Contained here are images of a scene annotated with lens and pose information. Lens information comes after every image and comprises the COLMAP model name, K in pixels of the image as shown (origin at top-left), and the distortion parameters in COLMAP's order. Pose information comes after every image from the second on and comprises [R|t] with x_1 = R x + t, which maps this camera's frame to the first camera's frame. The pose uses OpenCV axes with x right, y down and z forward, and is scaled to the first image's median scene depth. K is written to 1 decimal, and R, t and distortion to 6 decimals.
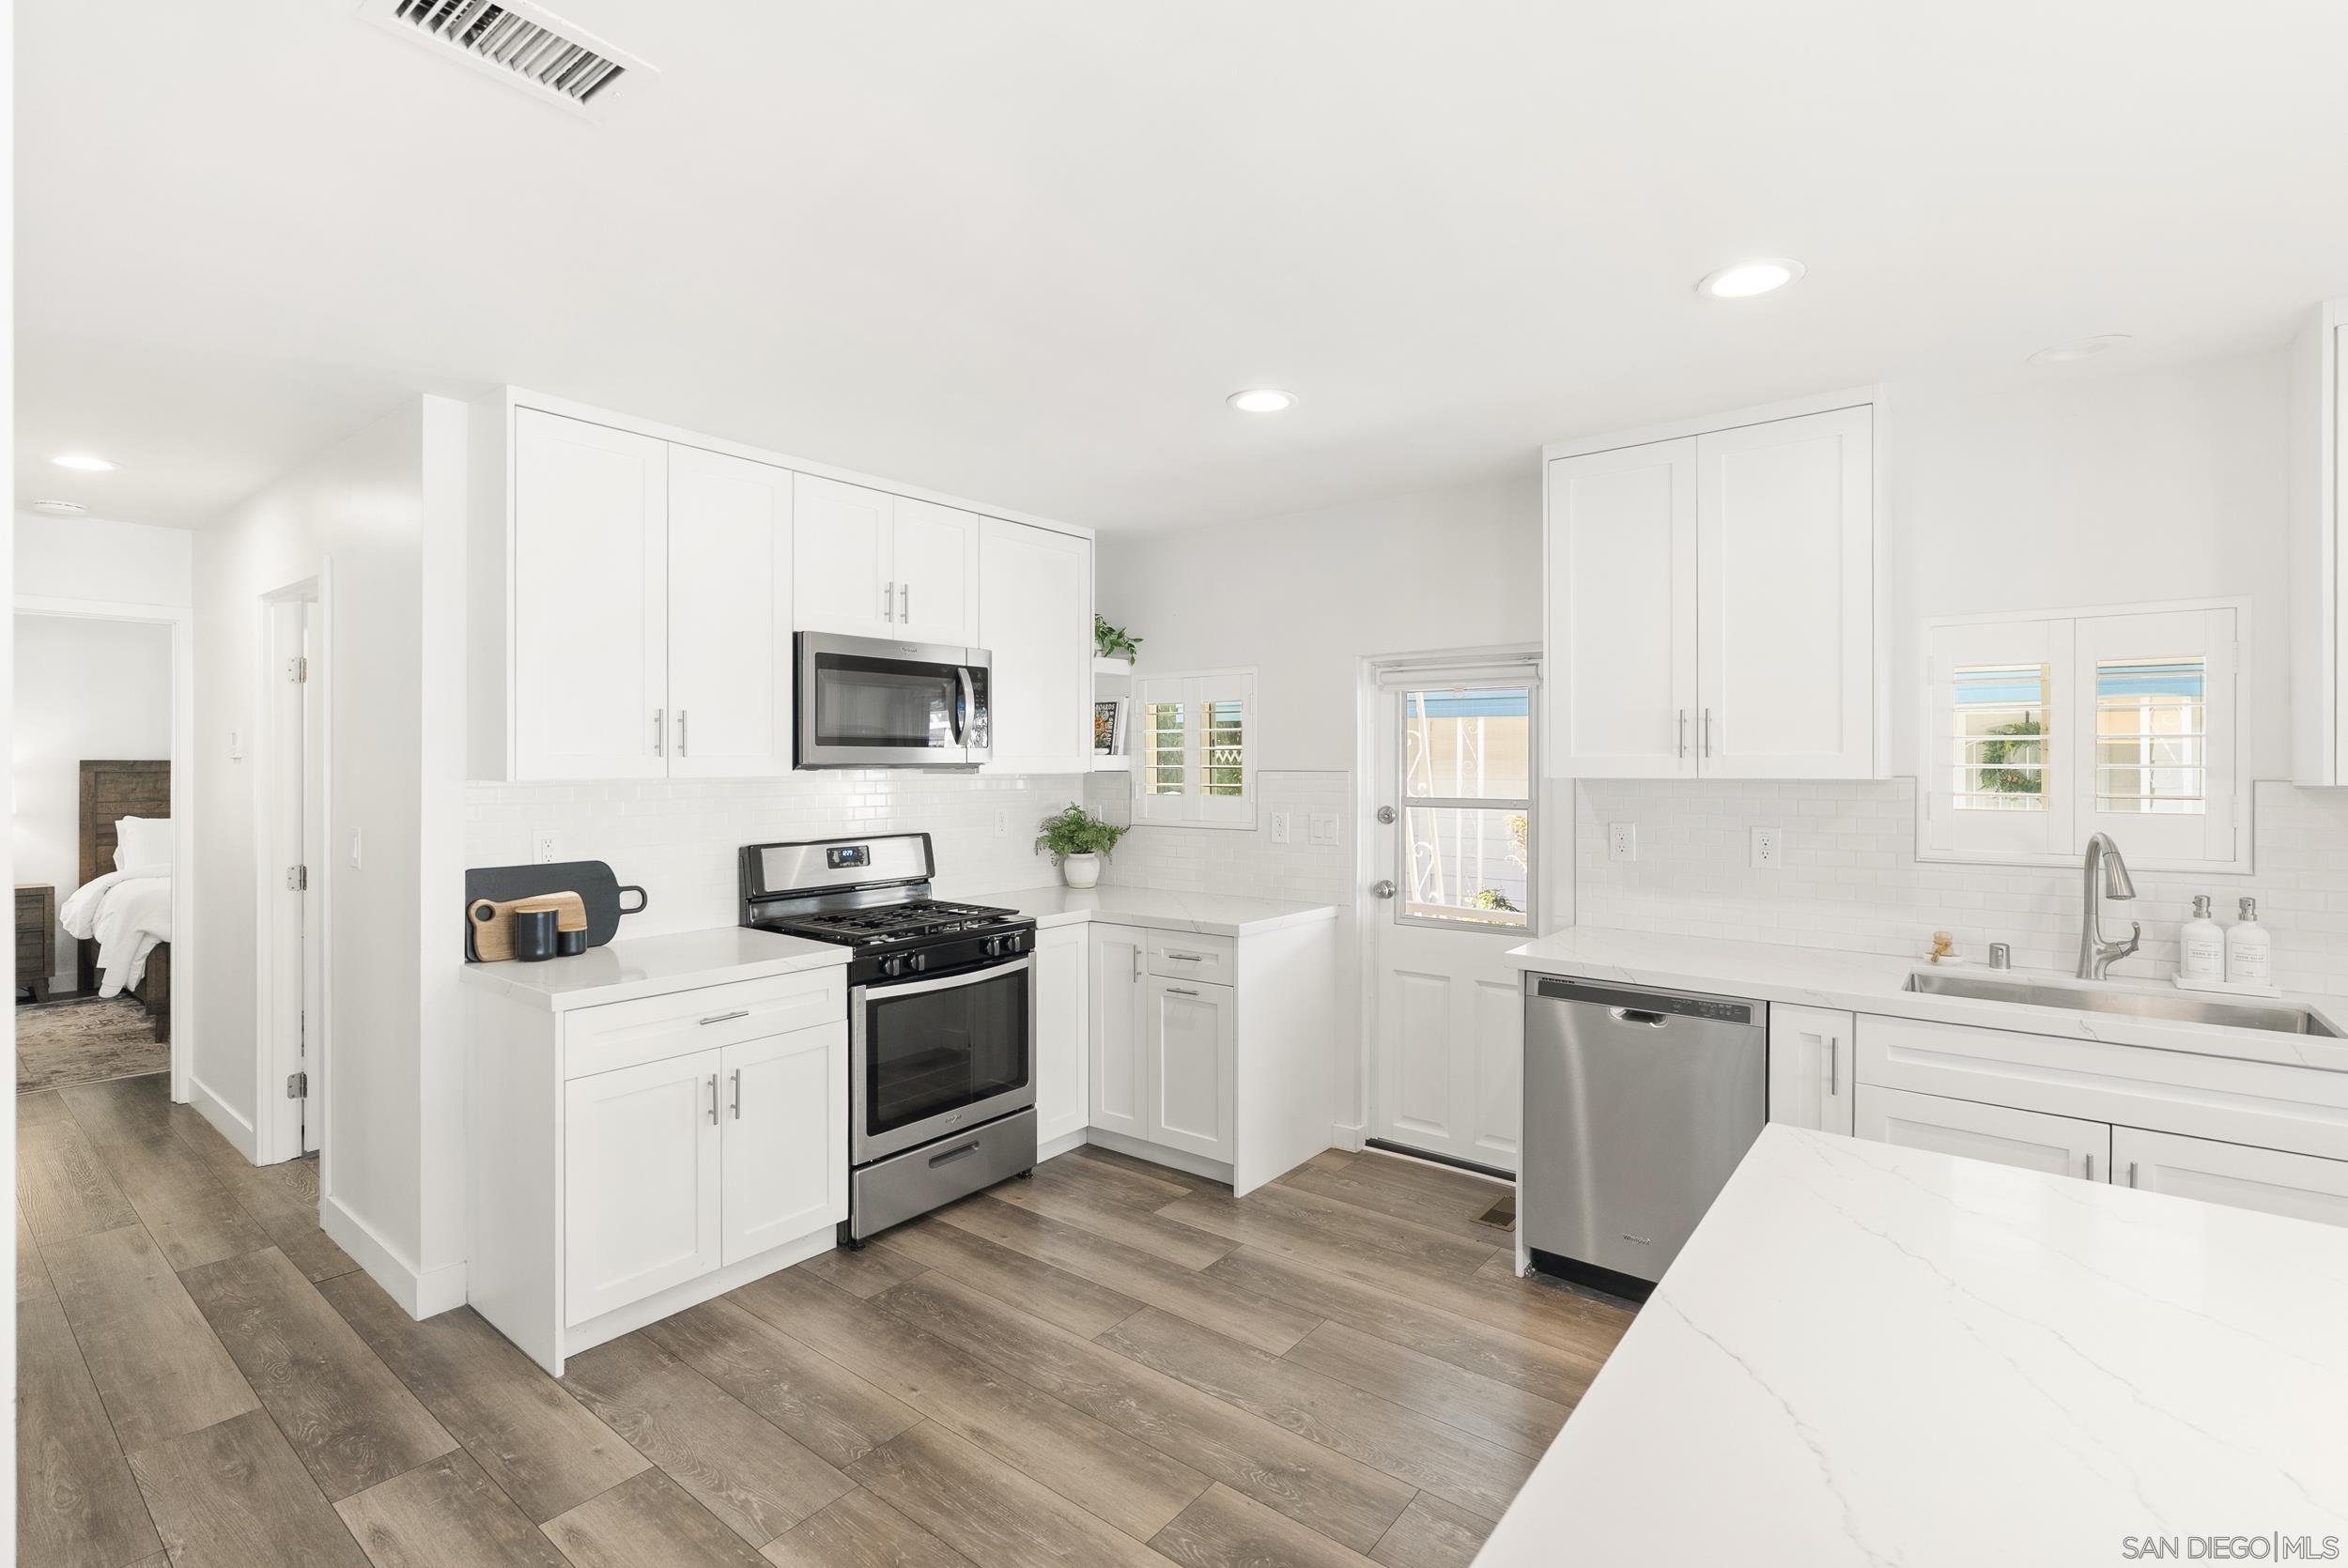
lens RADIAL K [[1072.5, 0, 1166.9], [0, 1072.5, 768.5], [0, 0, 1]] dist [-0.007042, 0.003555]
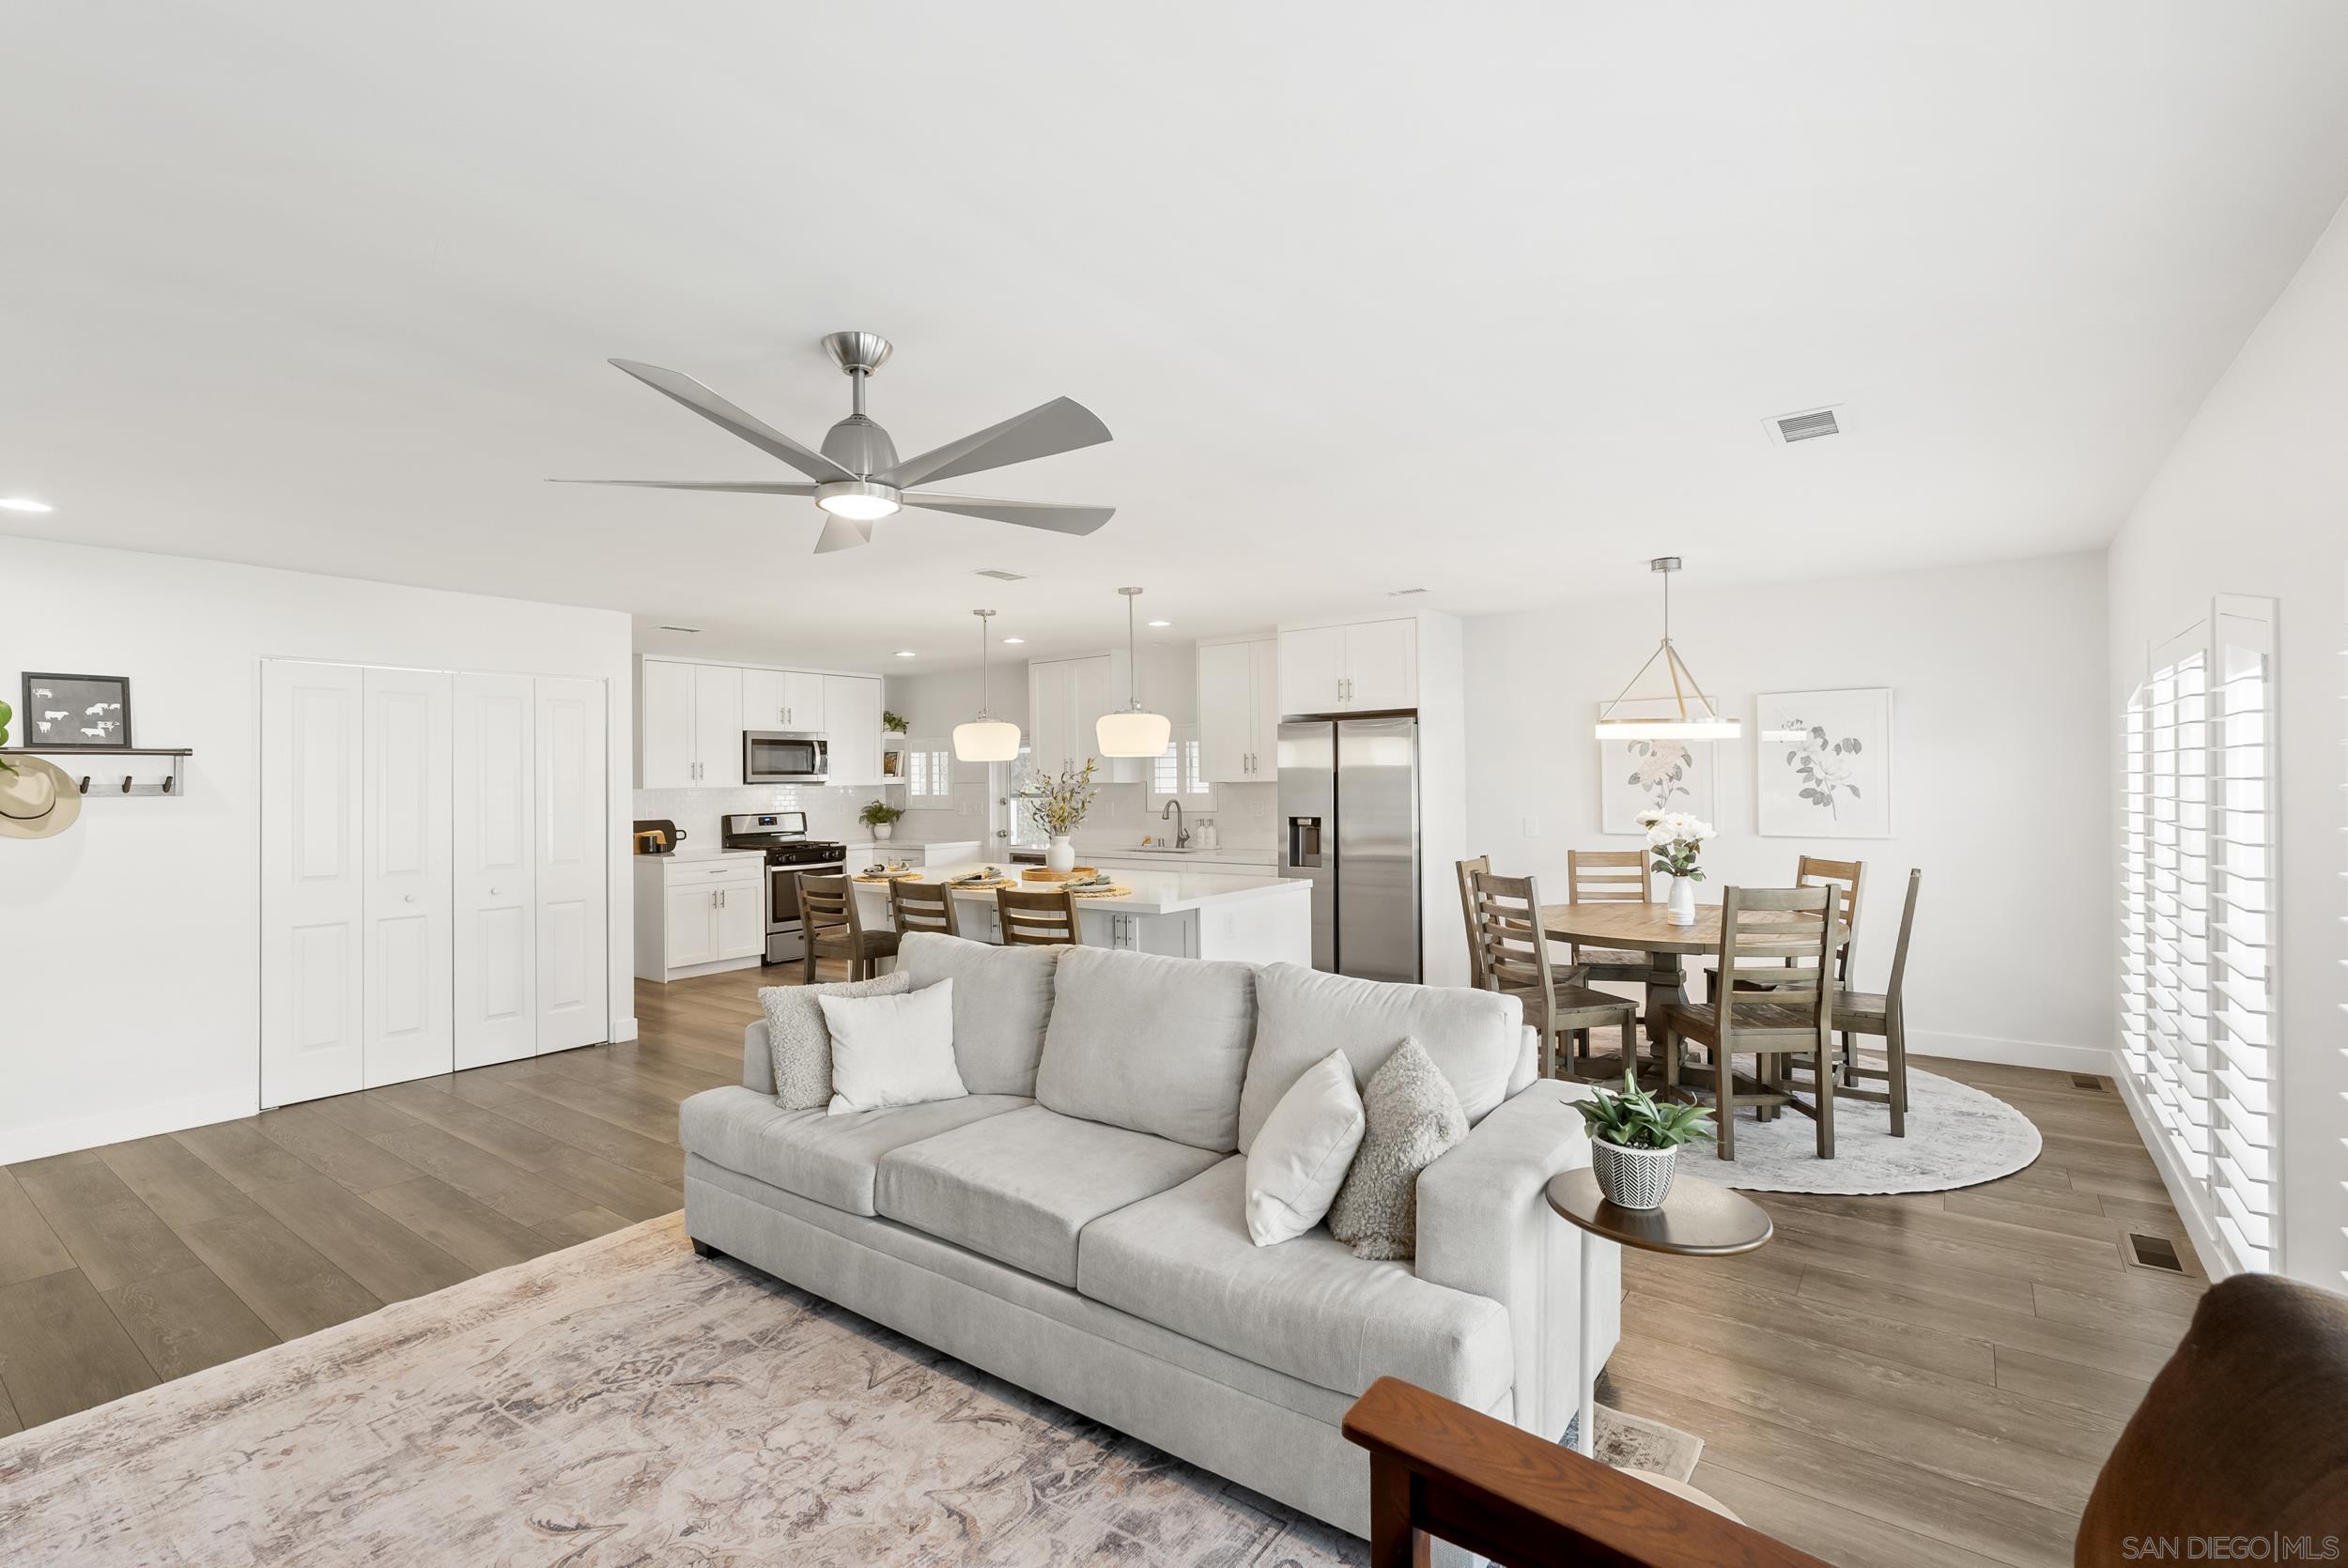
lens RADIAL K [[1072.5, 0, 1152.1], [0, 1072.5, 783.7], [0, 0, 1]] dist [-0.007042, 0.003555]
pose [[0.999862, -0.011359, 0.012108, 0.601742], [0.011402, 0.999929, -0.003487, 0.020471], [-0.012067, 0.003625, 0.999921, -1.585024]]
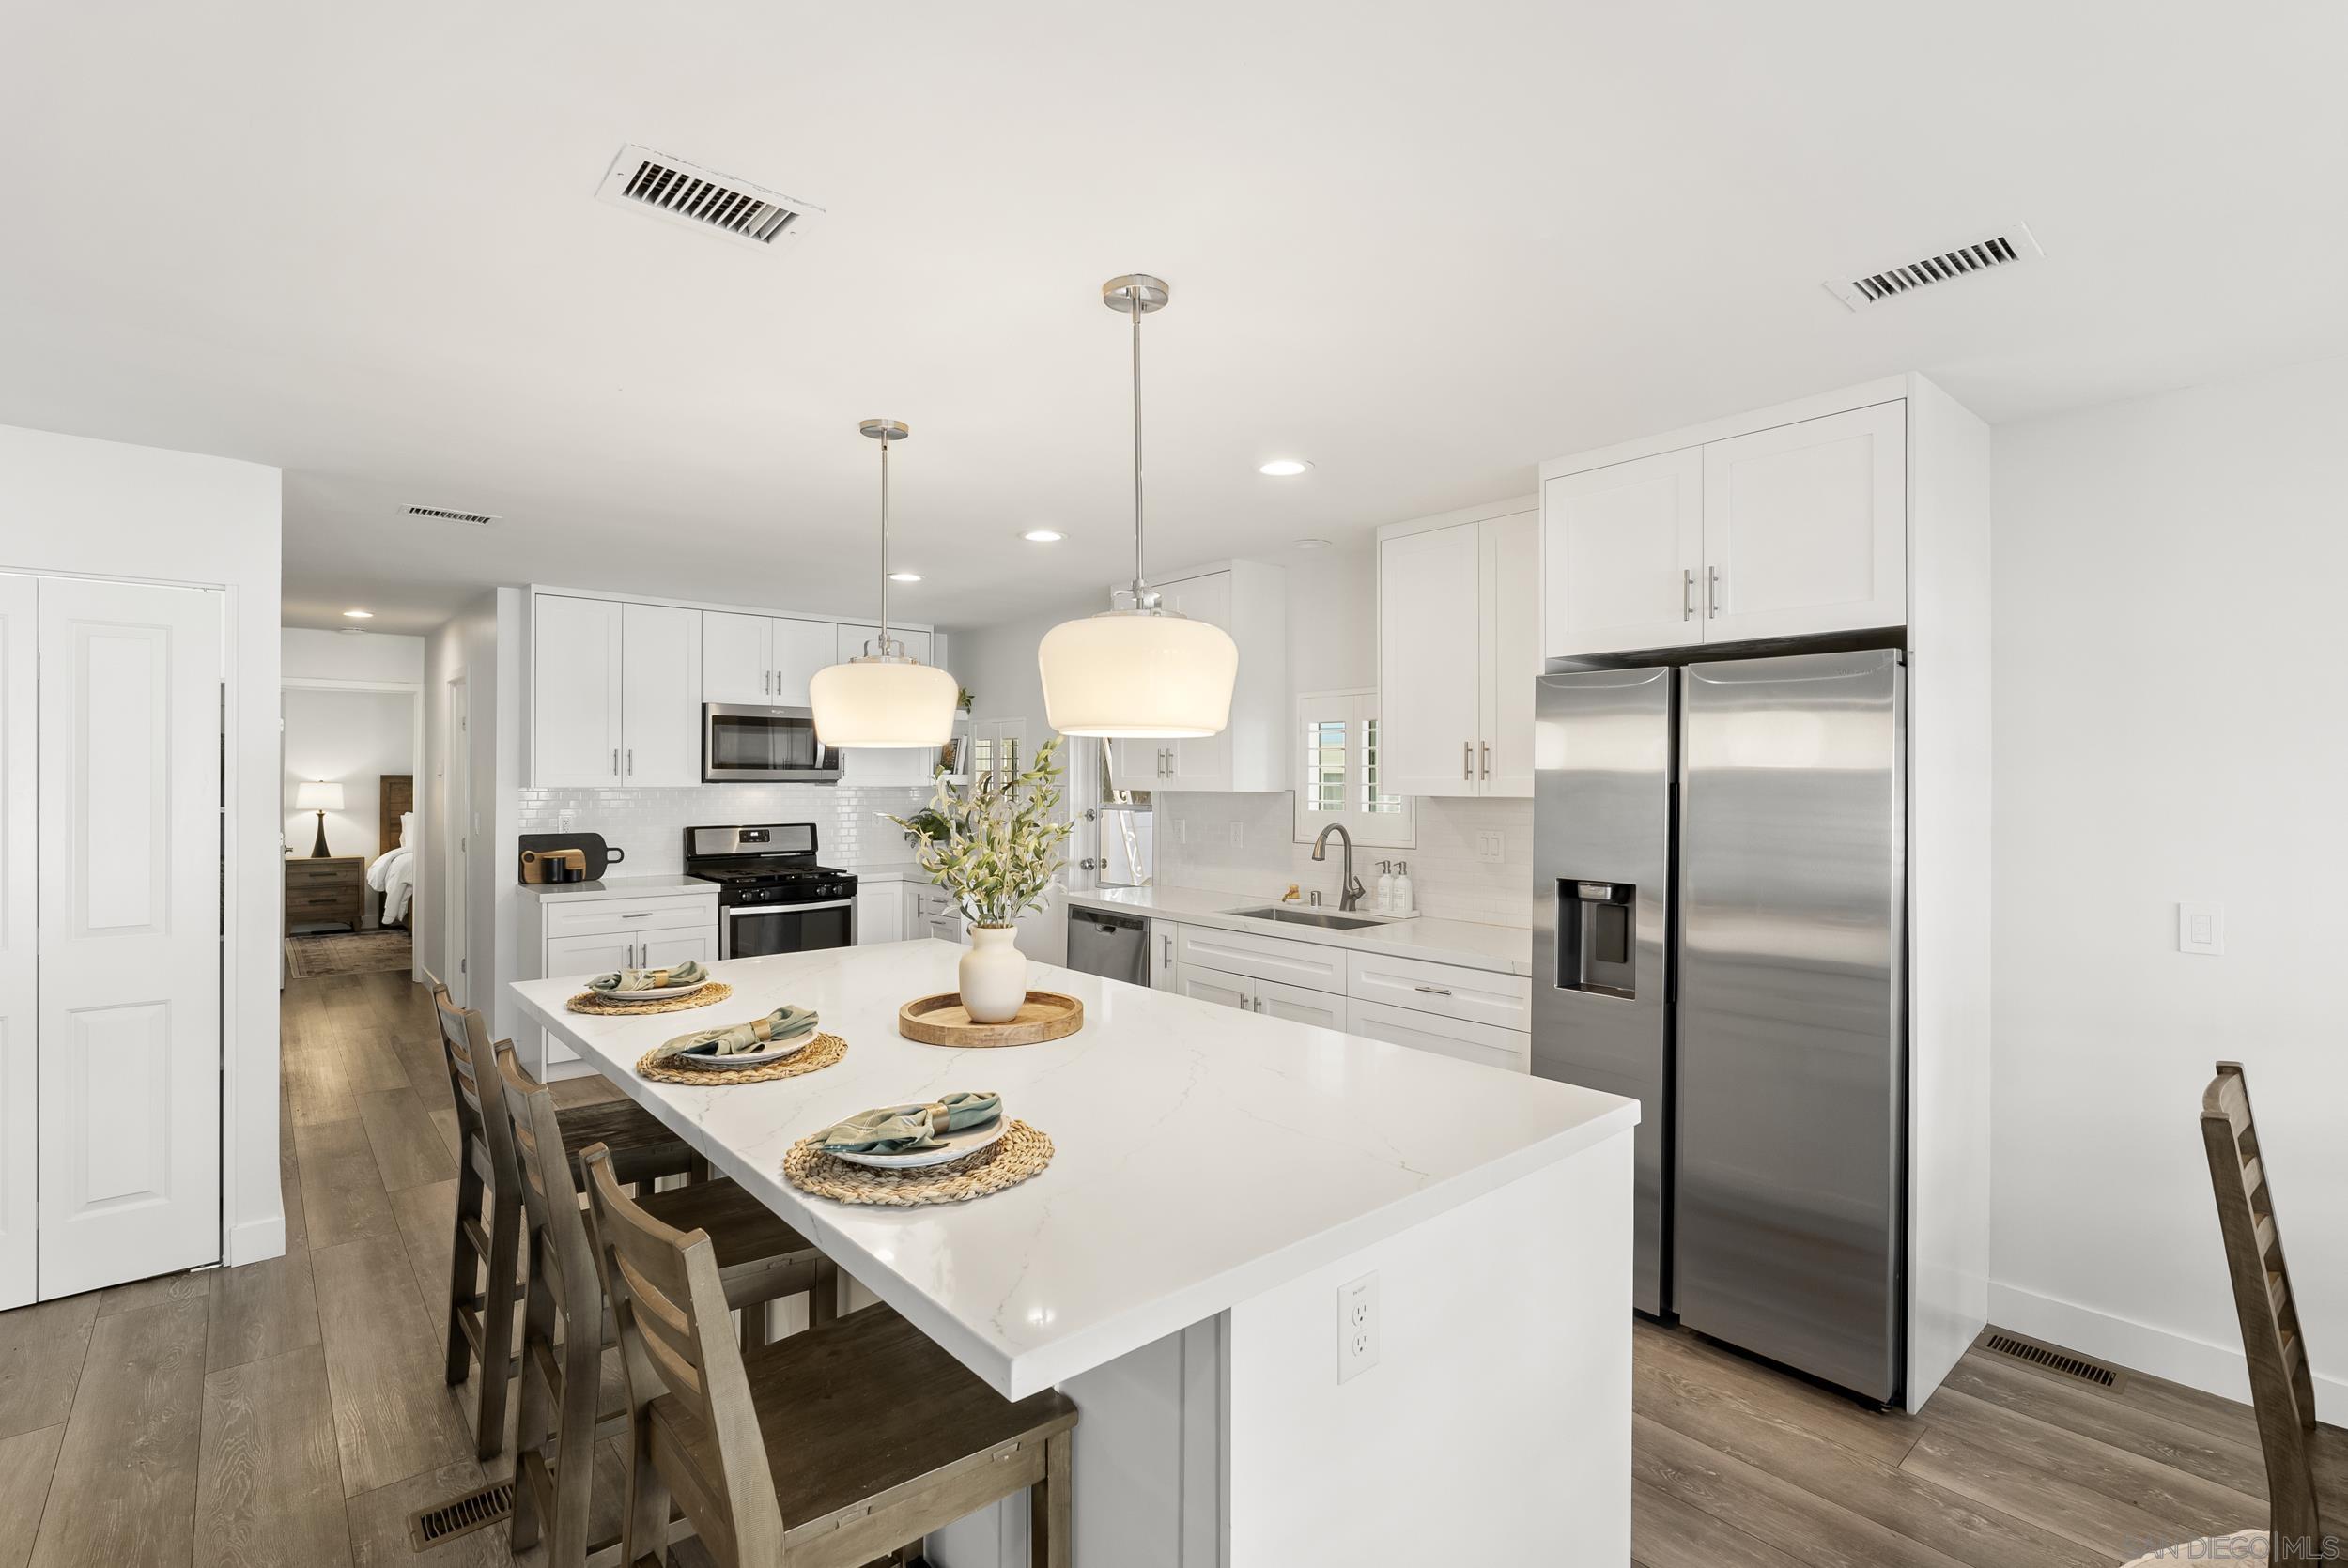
lens RADIAL K [[1072.5, 0, 1174.8], [0, 1072.5, 766.9], [0, 0, 1]] dist [-0.007042, 0.003555]
pose [[0.982592, 0.002879, -0.185754, 0.726361], [-0.006346, 0.999817, -0.018072, 0.002436], [0.185668, 0.018936, 0.982430, -0.560268]]
